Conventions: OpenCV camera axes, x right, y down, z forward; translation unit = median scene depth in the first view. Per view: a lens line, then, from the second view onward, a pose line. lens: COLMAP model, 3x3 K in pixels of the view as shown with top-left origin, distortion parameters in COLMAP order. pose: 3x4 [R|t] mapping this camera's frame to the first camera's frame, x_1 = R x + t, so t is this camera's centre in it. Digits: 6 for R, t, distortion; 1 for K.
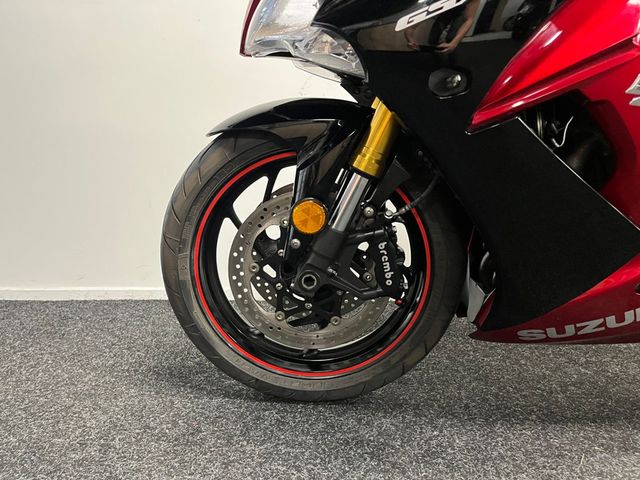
lens RADIAL K [[490.1, 0, 323.6], [0, 490.1, 237.3], [0, 0, 1]] dist [0.077837, -0.113753]
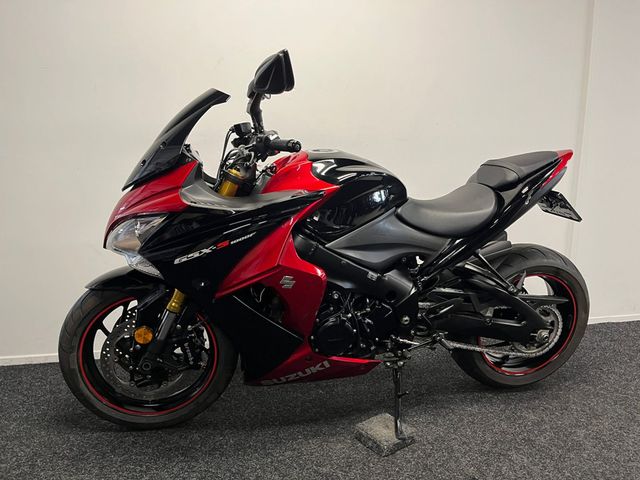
lens RADIAL K [[490.1, 0, 324.8], [0, 490.1, 239.6], [0, 0, 1]] dist [0.077837, -0.113753]
pose [[0.978368, -0.030871, 0.204557, 0.245220], [0.031589, 0.999501, -0.000245, -0.343866], [-0.204447, 0.006702, 0.978855, -0.919923]]
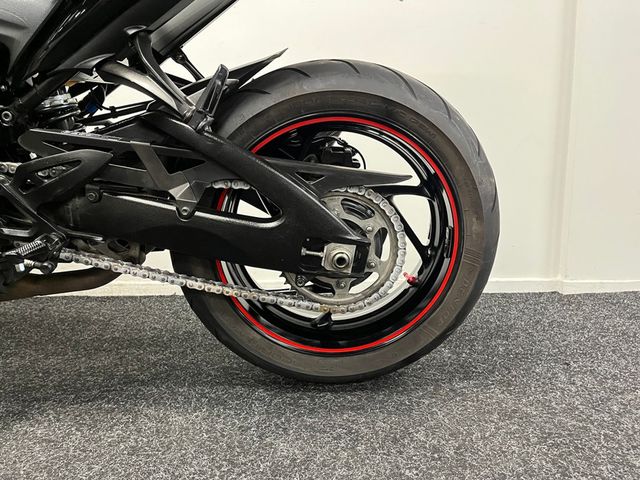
lens RADIAL K [[490.1, 0, 318.7], [0, 490.1, 235.1], [0, 0, 1]] dist [0.077837, -0.113753]
pose [[0.999919, -0.008374, -0.009559, 1.521576], [0.008228, 0.999850, -0.015222, 0.058517], [0.009685, 0.015142, 0.999838, 0.061273]]
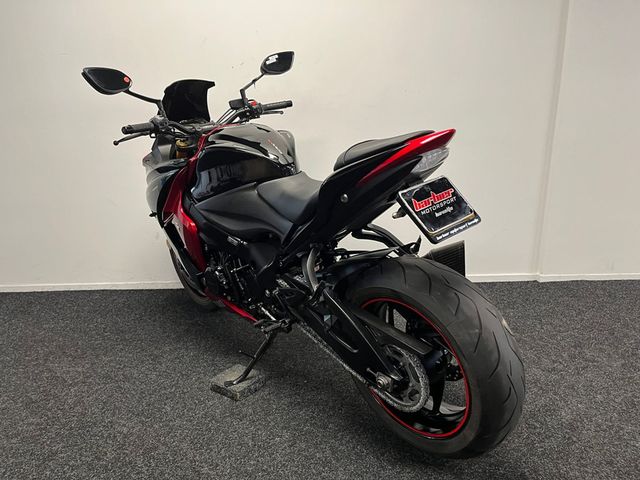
lens RADIAL K [[490.1, 0, 321.5], [0, 490.1, 241.6], [0, 0, 1]] dist [0.077837, -0.113753]
pose [[0.999247, -0.019763, 0.033390, 0.812062], [0.016438, 0.995142, 0.097069, -0.363609], [-0.035146, -0.096447, 0.994717, -1.375394]]
